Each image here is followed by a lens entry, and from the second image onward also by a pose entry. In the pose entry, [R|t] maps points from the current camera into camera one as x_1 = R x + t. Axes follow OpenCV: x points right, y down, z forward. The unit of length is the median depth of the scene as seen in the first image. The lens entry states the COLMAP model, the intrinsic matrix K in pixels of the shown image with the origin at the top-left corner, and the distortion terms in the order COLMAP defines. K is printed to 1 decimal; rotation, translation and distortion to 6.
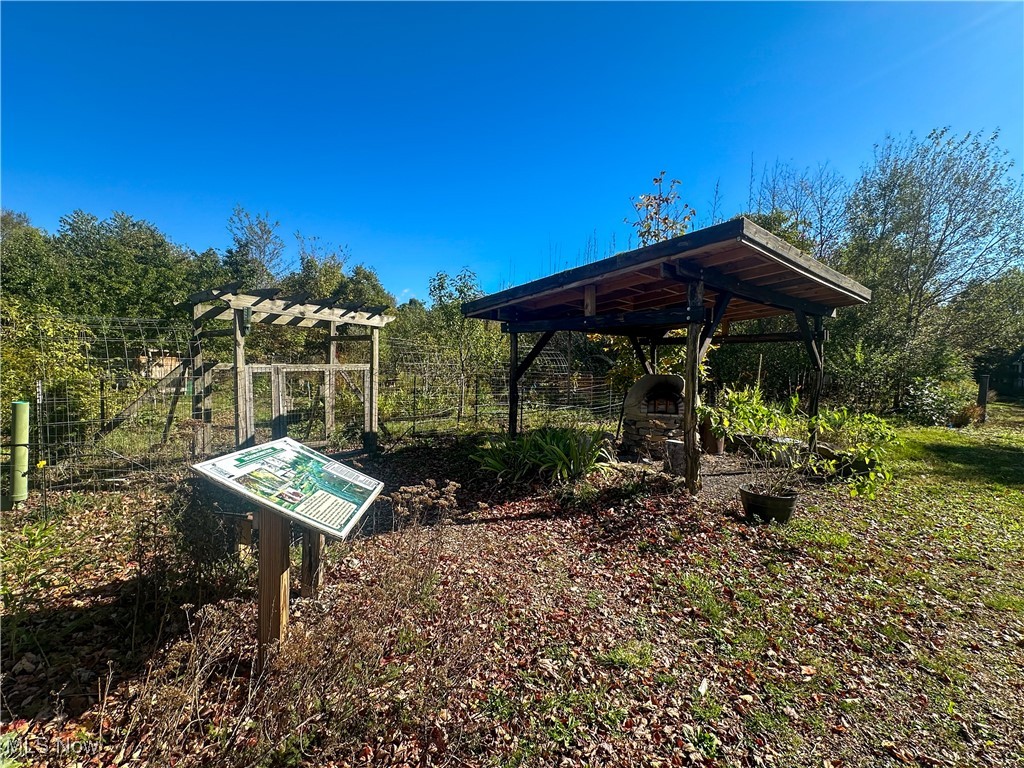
lens RADIAL K [[446.3, 0, 514.8], [0, 446.3, 389.6], [0, 0, 1]] dist [0.002186, 0.000287]
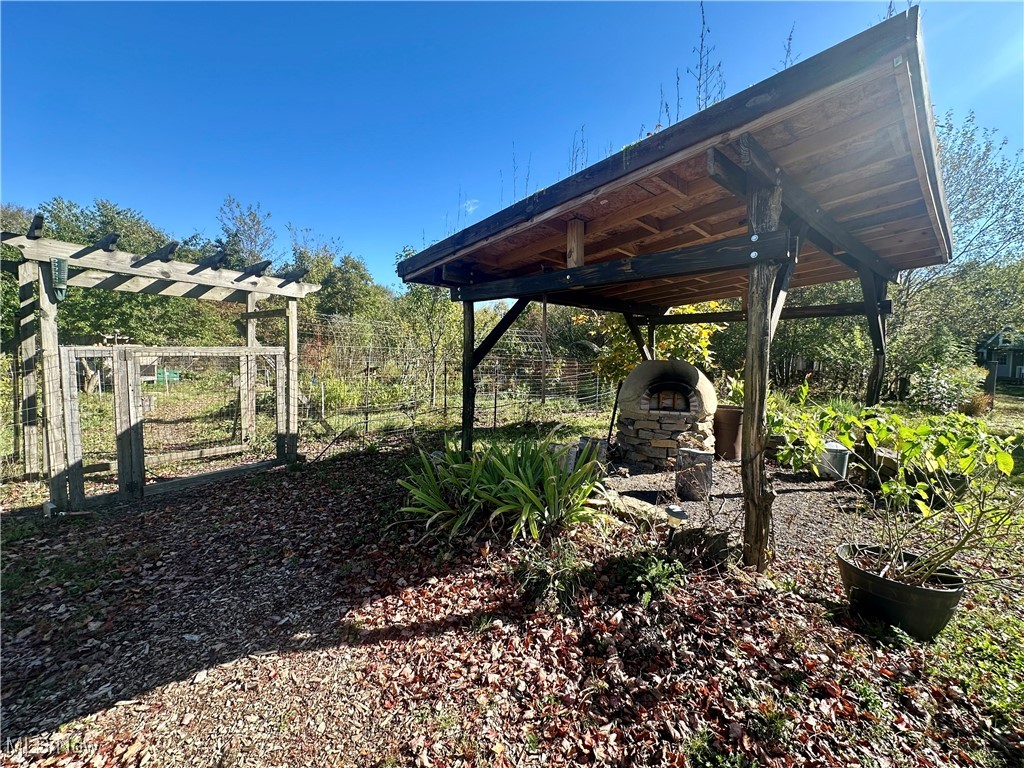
lens RADIAL K [[414.8, 0, 509.2], [0, 414.8, 378.4], [0, 0, 1]] dist [-0.001145, -0.000145]
pose [[0.999943, -0.002951, 0.010230, 0.048372], [0.002897, 0.999982, 0.005261, -0.006746], [-0.010246, -0.005231, 0.999934, 0.294238]]
